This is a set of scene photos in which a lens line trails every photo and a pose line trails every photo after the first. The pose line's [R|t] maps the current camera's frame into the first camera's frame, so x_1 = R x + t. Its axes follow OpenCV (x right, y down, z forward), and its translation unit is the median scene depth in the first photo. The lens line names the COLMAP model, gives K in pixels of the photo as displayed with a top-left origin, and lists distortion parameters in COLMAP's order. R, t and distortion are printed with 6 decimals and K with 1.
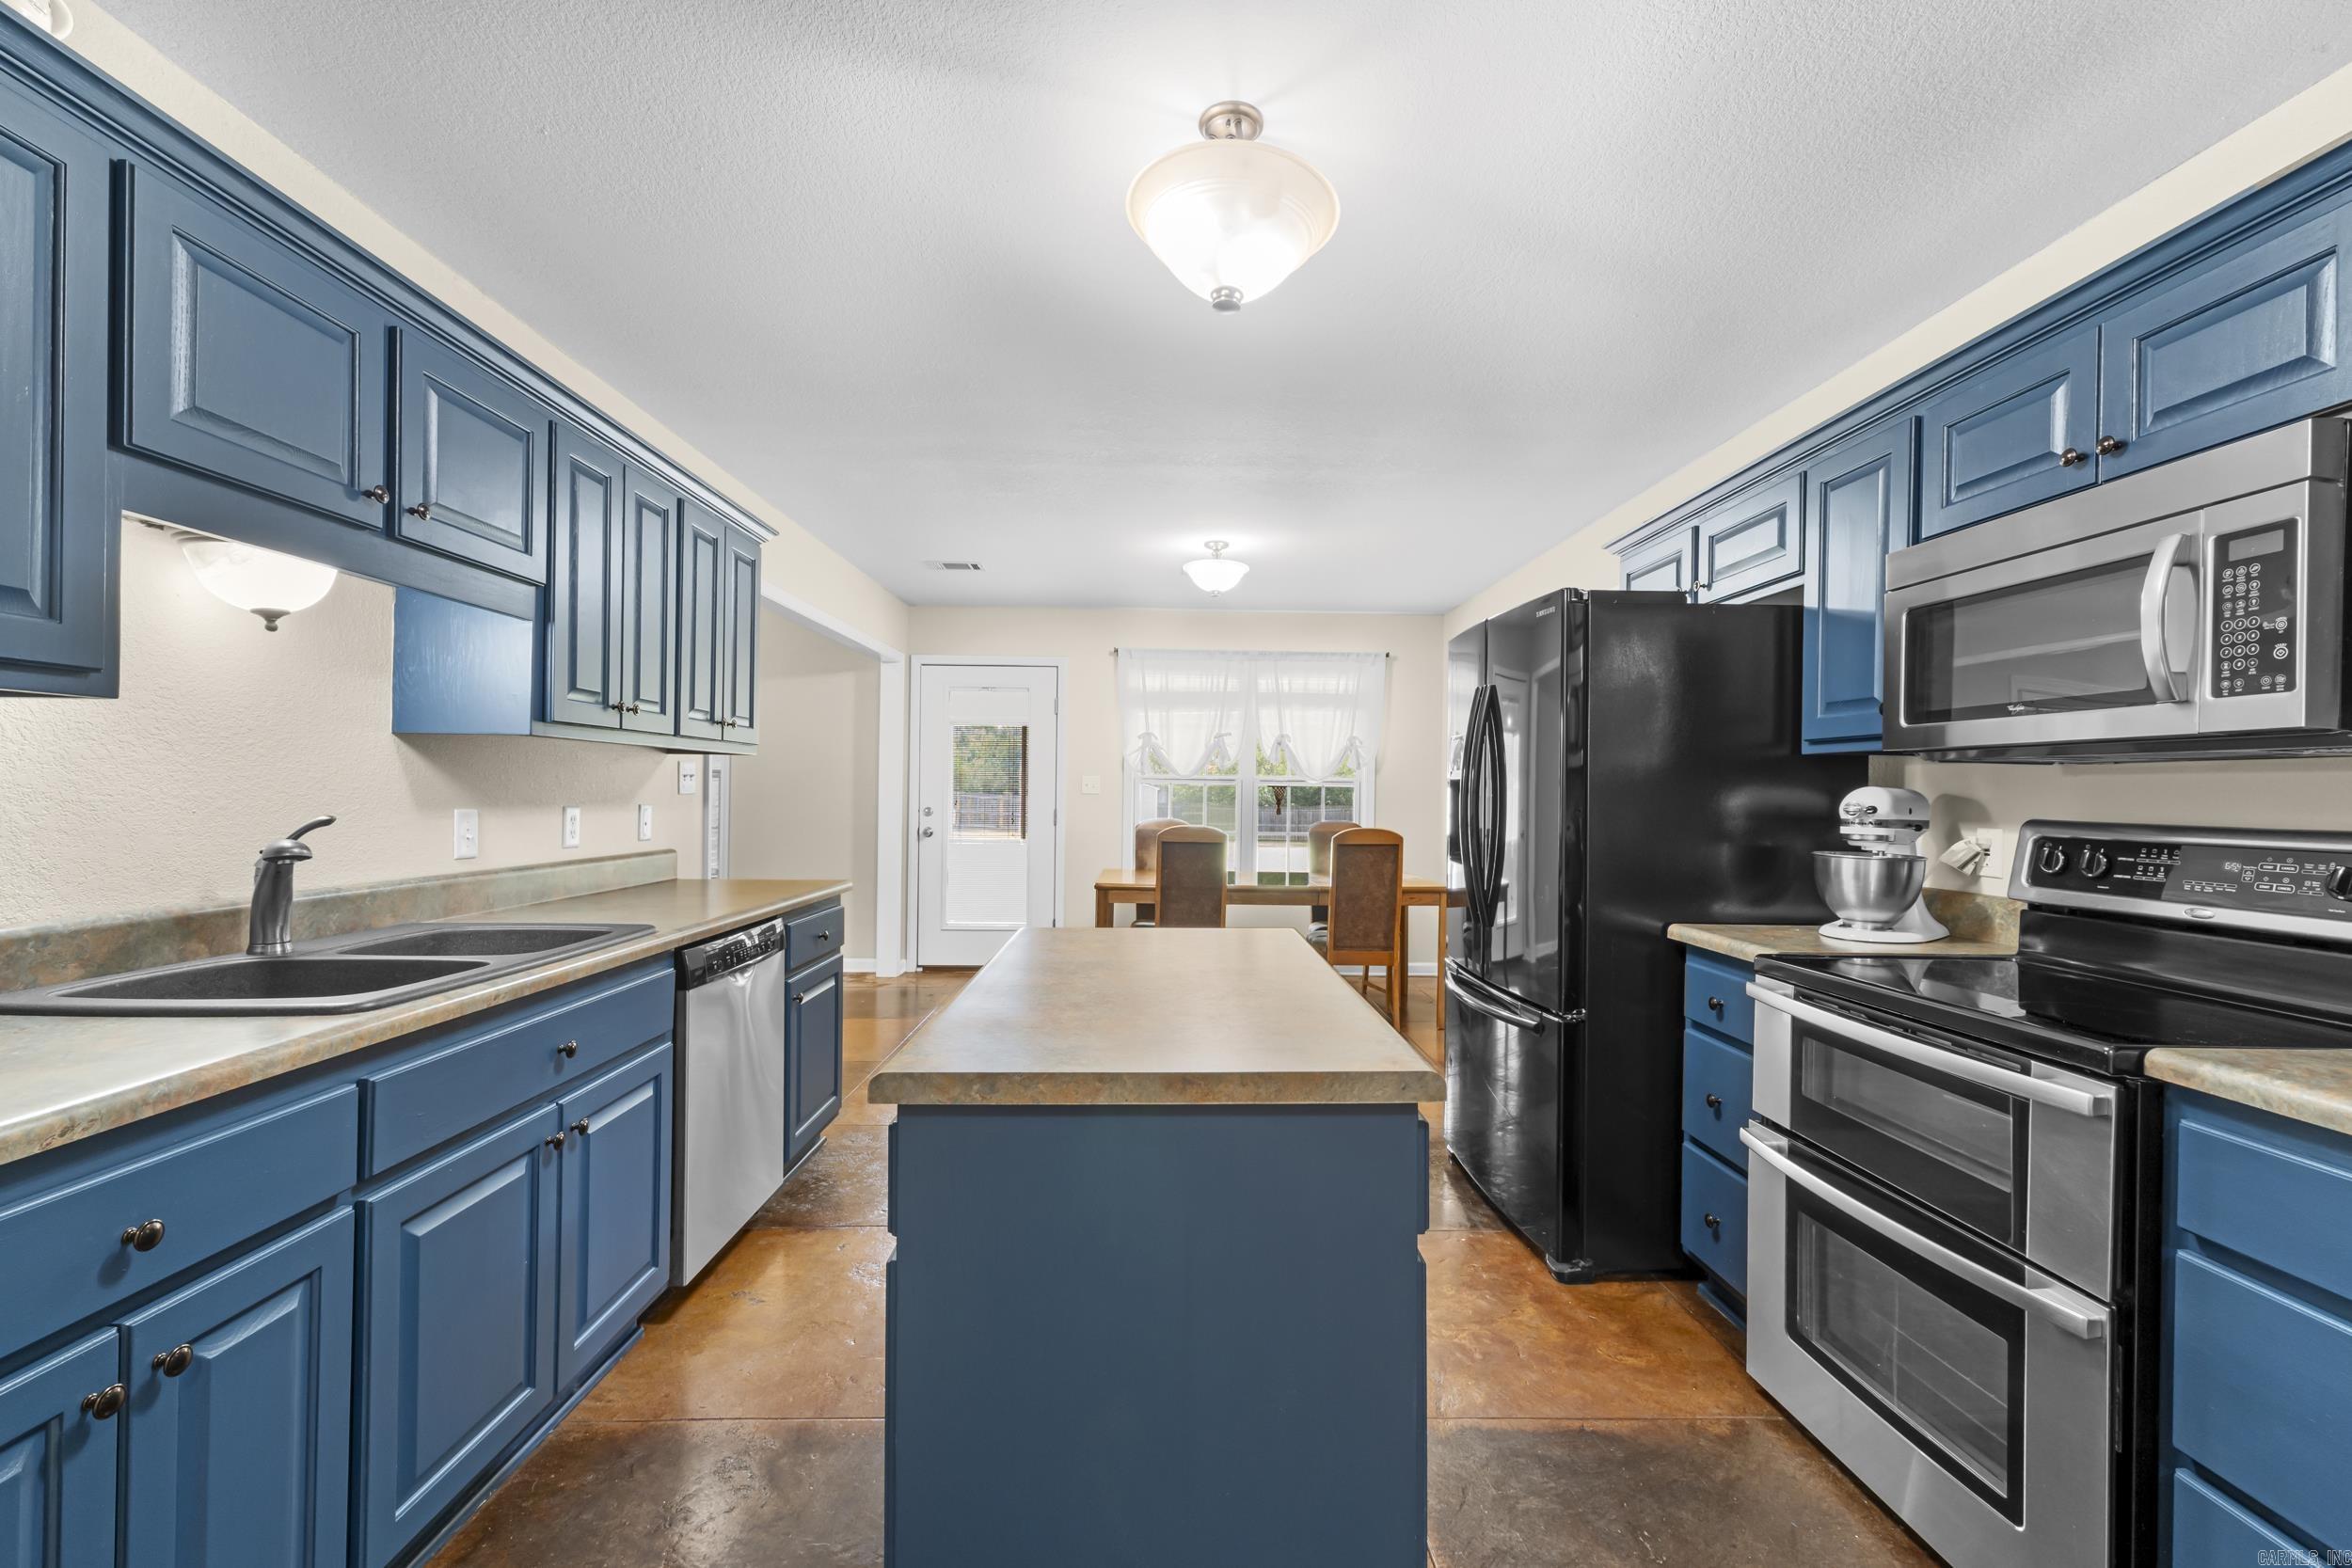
lens RADIAL K [[999.7, 0, 1169.1], [0, 999.7, 789.4], [0, 0, 1]] dist [0.000546, -0.000151]
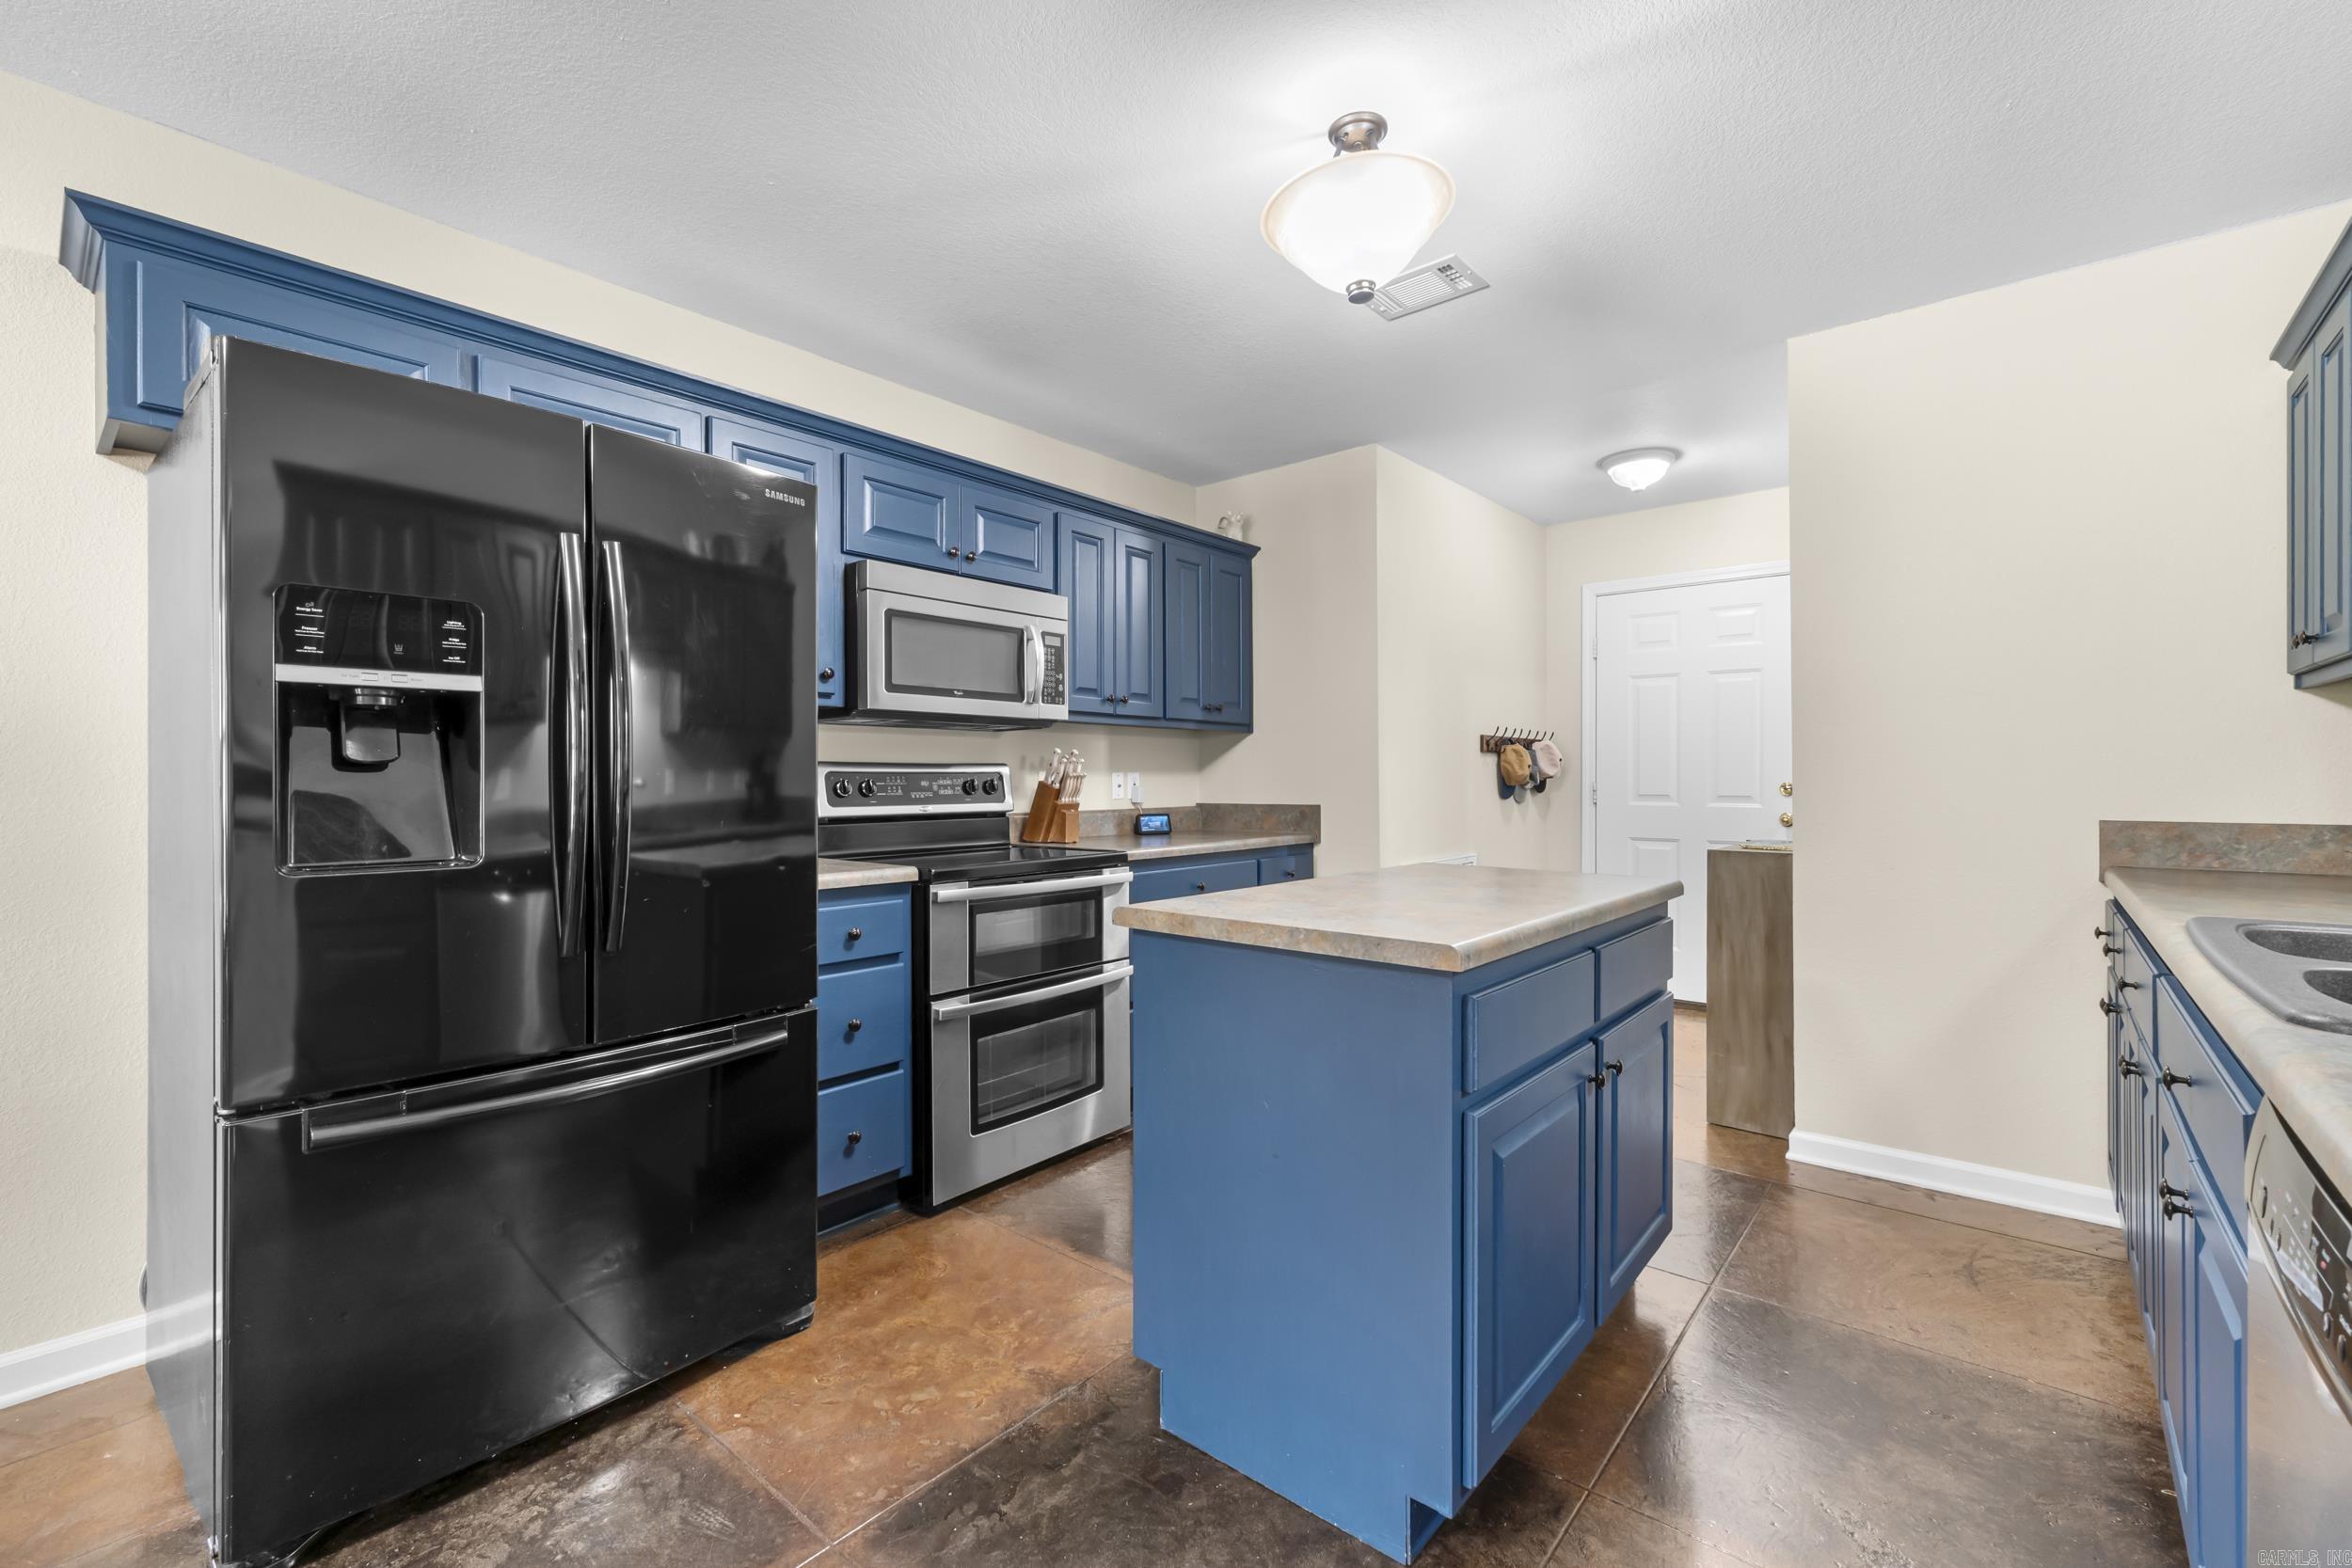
lens RADIAL K [[999.7, 0, 1176.6], [0, 999.7, 775.3], [0, 0, 1]] dist [0.000546, -0.000151]
pose [[-0.753547, -0.008162, 0.657343, -0.577250], [-0.005455, 0.999966, 0.006162, 0.048092], [-0.657371, 0.001057, -0.753566, 2.175295]]
